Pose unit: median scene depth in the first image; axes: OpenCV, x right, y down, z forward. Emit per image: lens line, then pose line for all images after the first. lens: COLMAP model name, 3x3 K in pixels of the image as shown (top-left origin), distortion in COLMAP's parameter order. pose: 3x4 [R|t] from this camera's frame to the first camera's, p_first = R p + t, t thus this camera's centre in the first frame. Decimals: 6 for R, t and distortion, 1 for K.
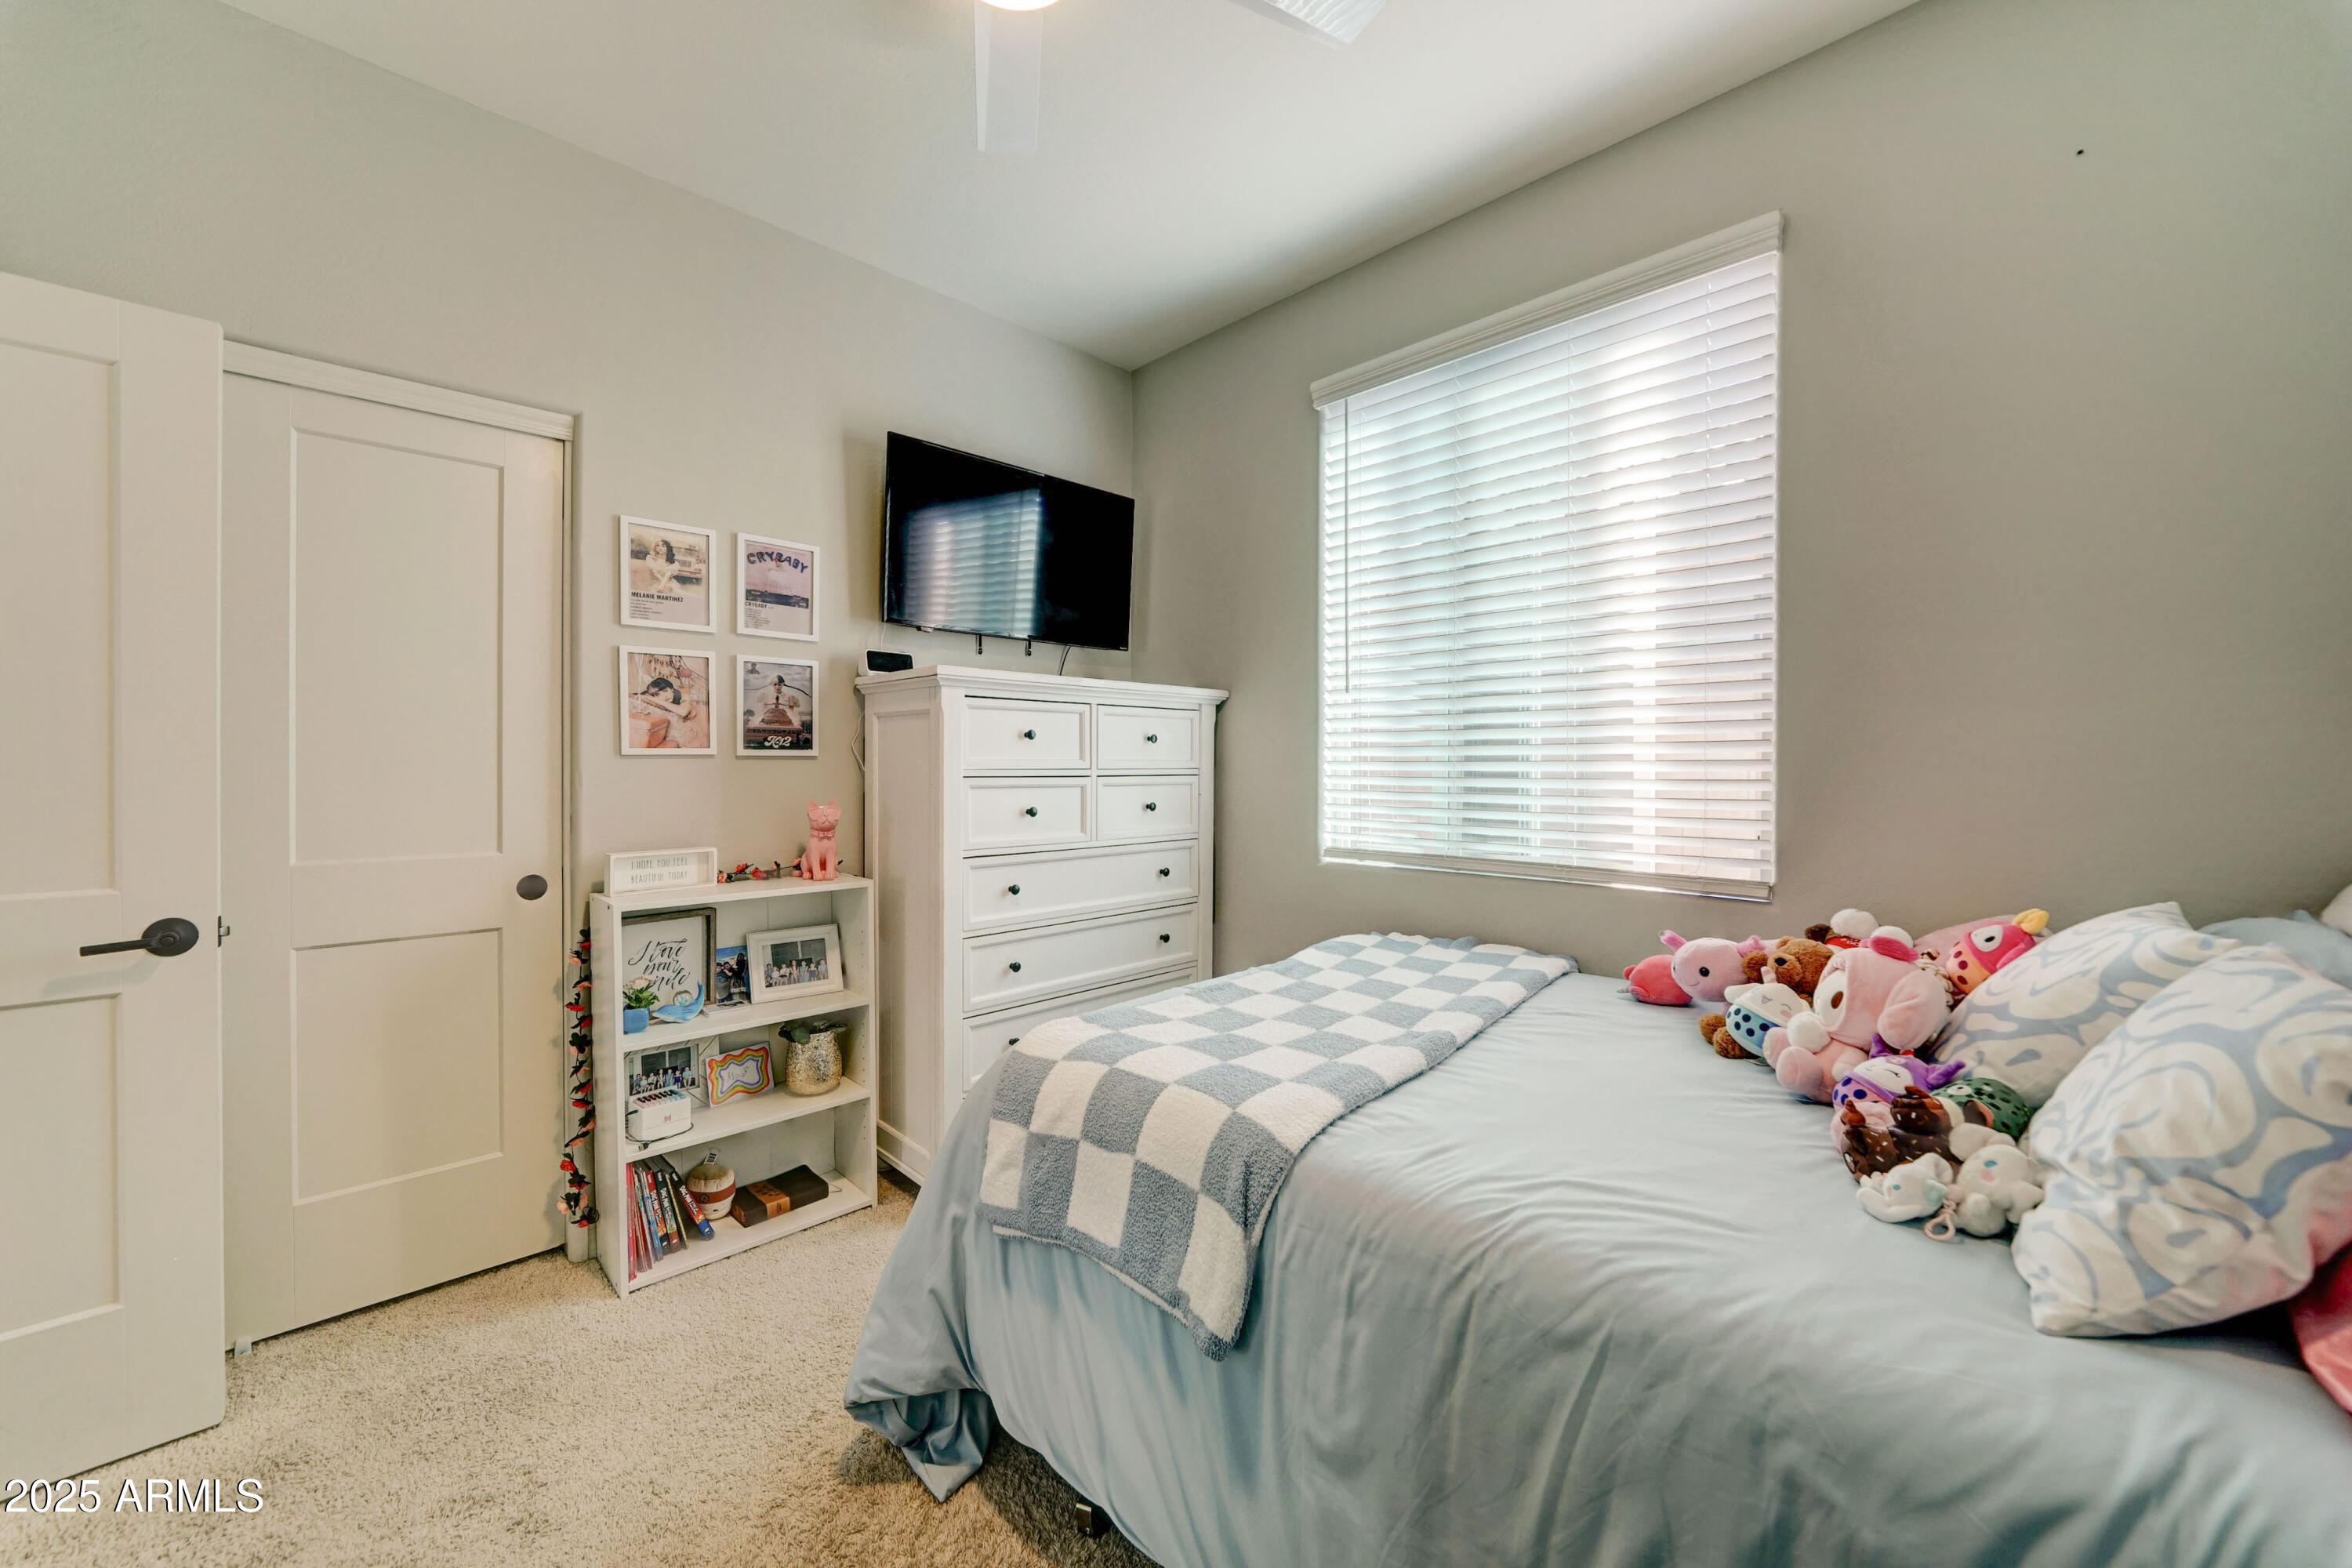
lens RADIAL K [[890.1, 0, 1171.7], [0, 890.1, 769.3], [0, 0, 1]] dist [-0.011918, 0.001105]
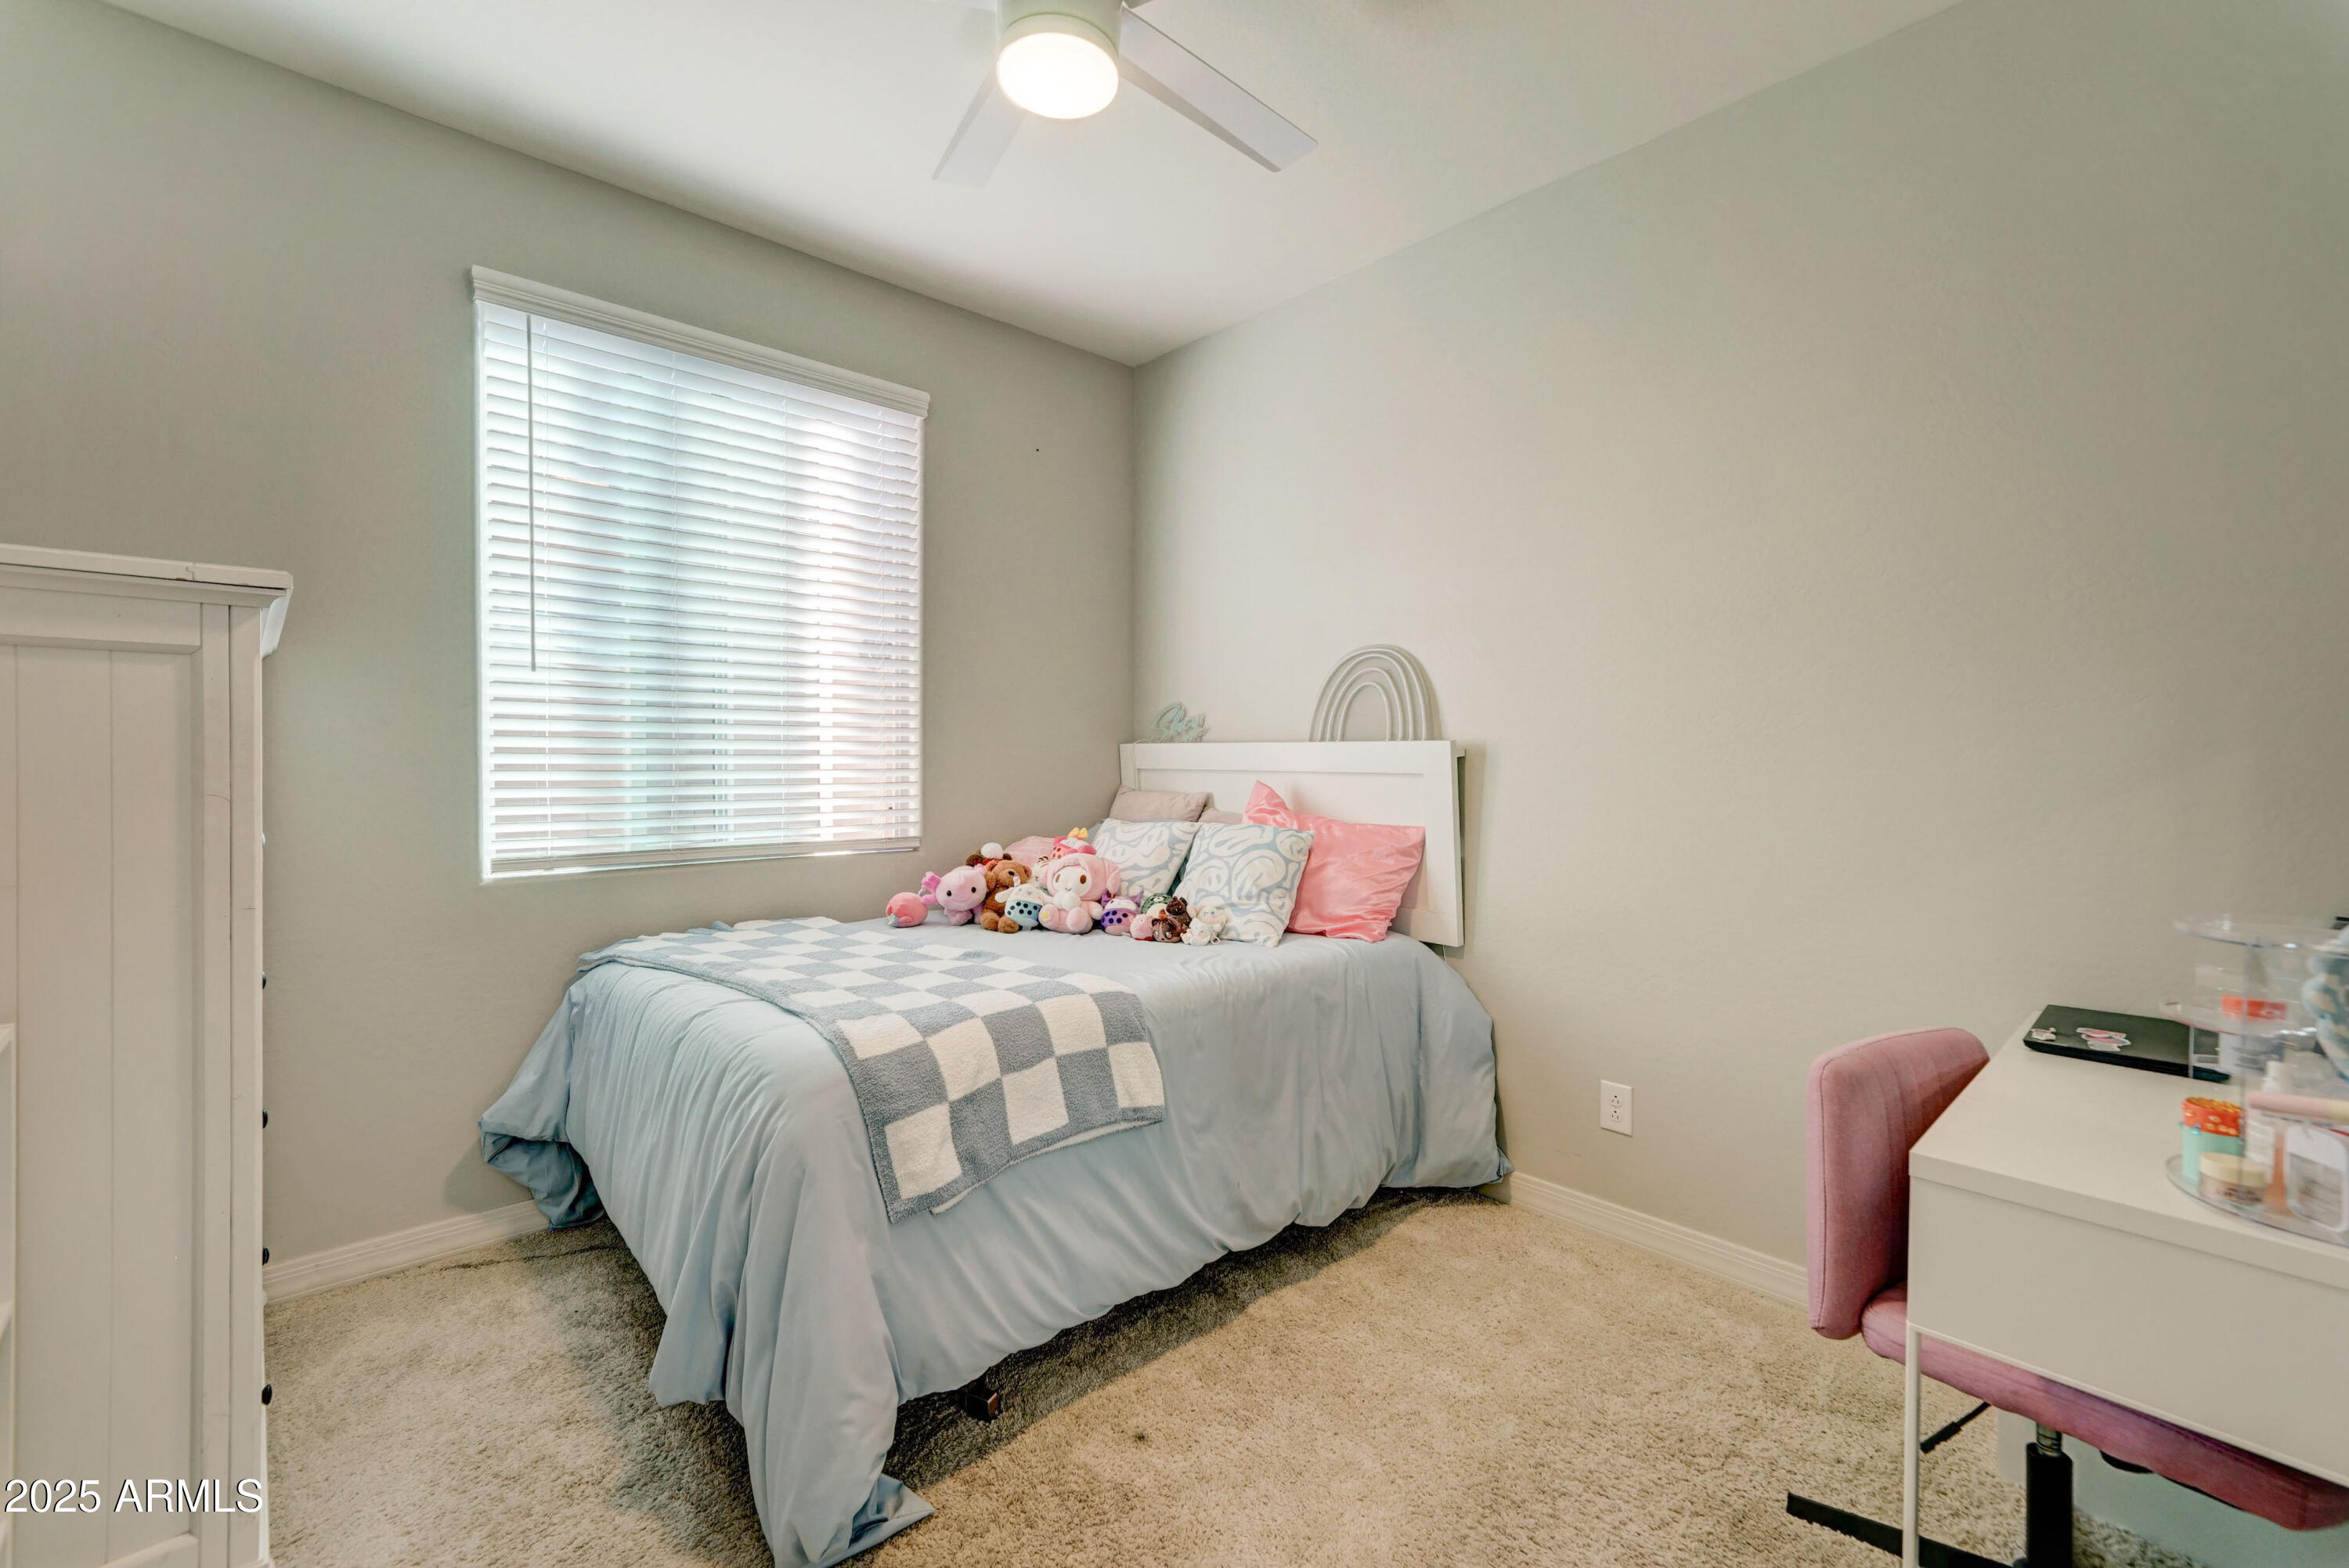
lens RADIAL K [[964.2, 0, 1177.0], [0, 964.2, 776.4], [0, 0, 1]] dist [0.003007, 0.000139]
pose [[0.032458, -0.014888, 0.999362, -0.849423], [0.004629, 0.999881, 0.014745, 0.002793], [-0.999462, 0.004147, 0.032523, 0.454389]]
